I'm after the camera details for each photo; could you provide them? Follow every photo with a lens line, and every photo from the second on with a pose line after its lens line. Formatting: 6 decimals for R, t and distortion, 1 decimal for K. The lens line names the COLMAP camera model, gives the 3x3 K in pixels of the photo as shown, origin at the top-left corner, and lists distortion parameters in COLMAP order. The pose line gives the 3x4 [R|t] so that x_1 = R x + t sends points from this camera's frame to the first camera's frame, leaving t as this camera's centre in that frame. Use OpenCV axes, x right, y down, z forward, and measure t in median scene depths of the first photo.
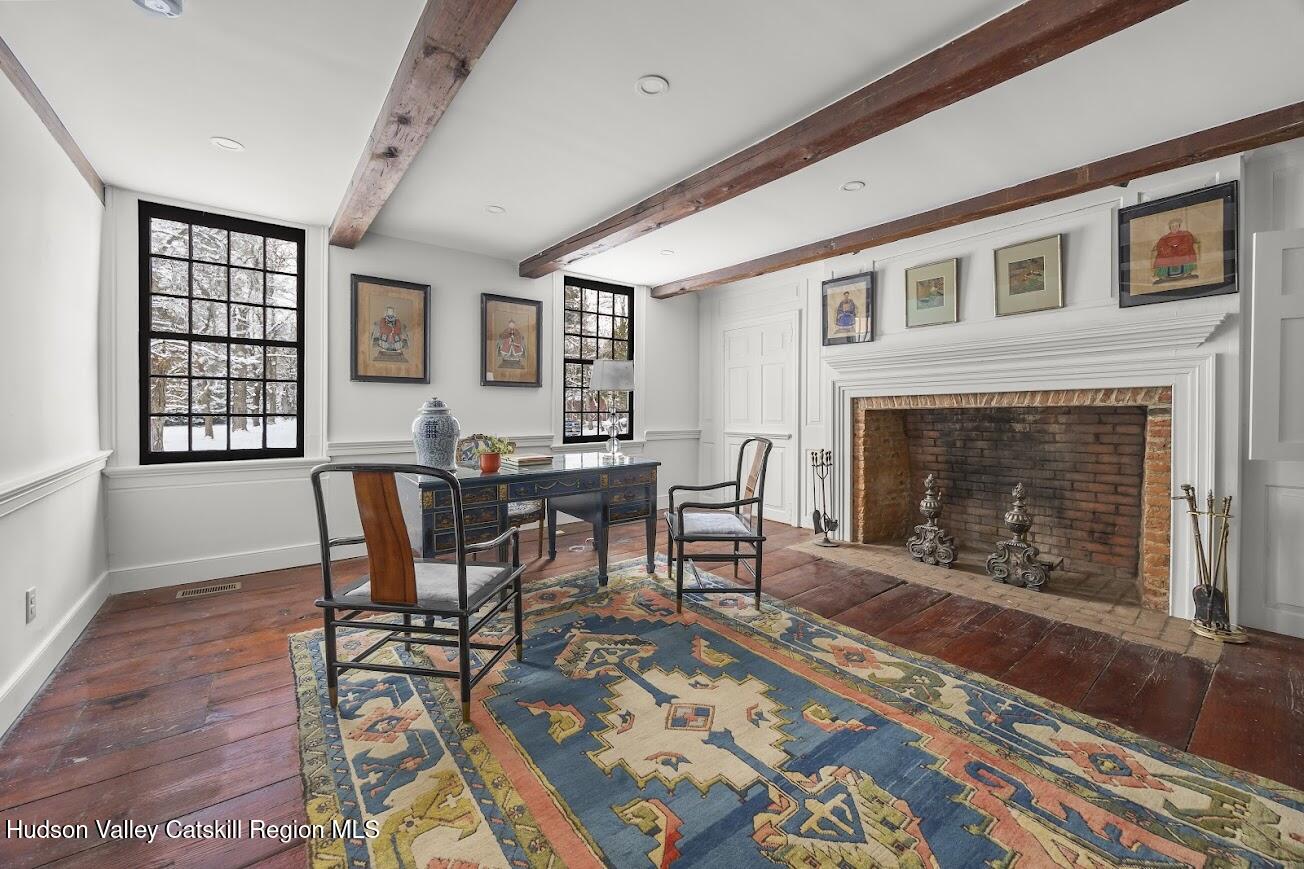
lens RADIAL K [[506.6, 0, 645.7], [0, 506.6, 414.4], [0, 0, 1]] dist [-0.005898, 0.000174]
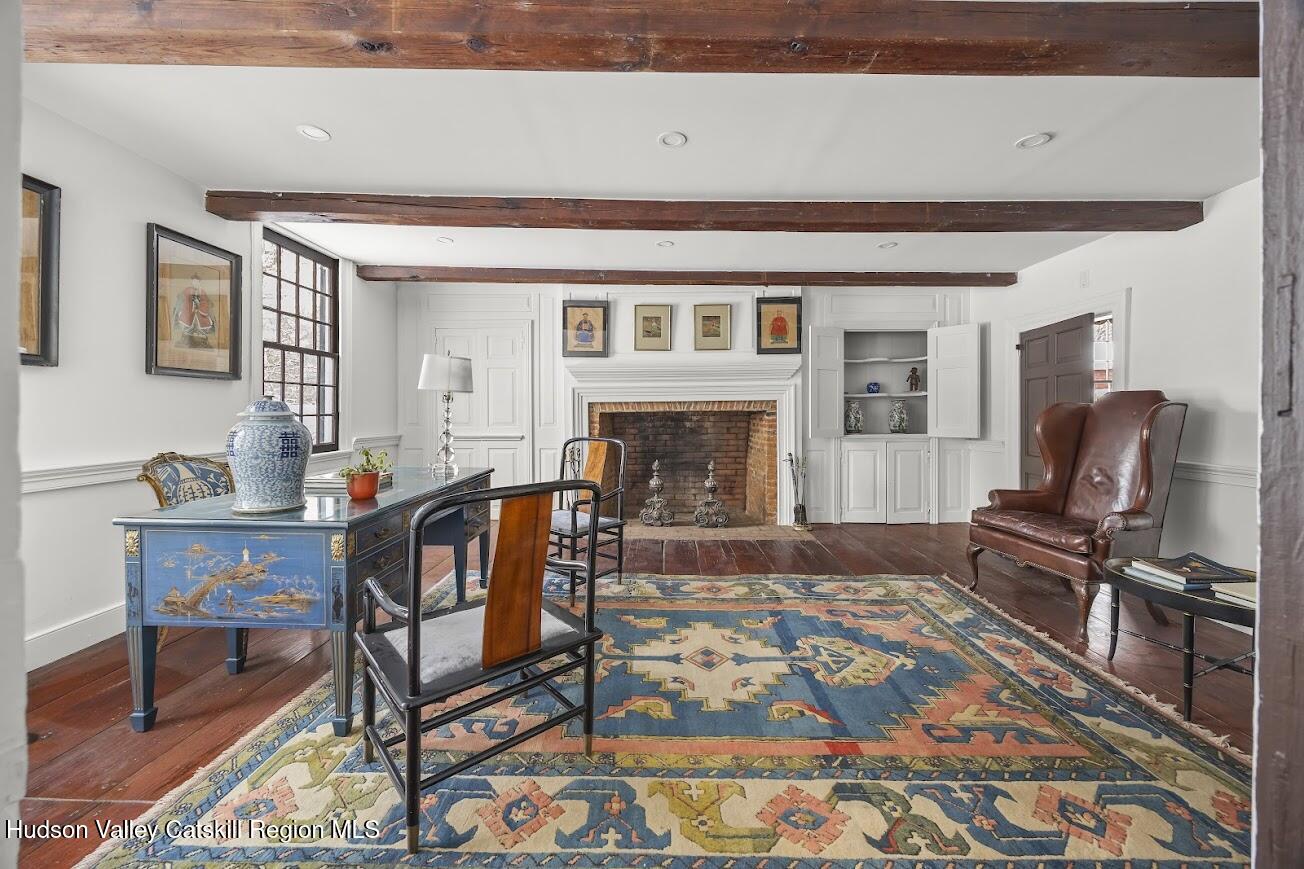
lens RADIAL K [[506.6, 0, 653.8], [0, 506.6, 411.6], [0, 0, 1]] dist [-0.005898, 0.000174]
pose [[0.607251, 0.001203, 0.794509, -0.617999], [0.005231, 0.999971, -0.005512, -0.006217], [-0.794492, 0.007503, 0.607228, 0.209372]]
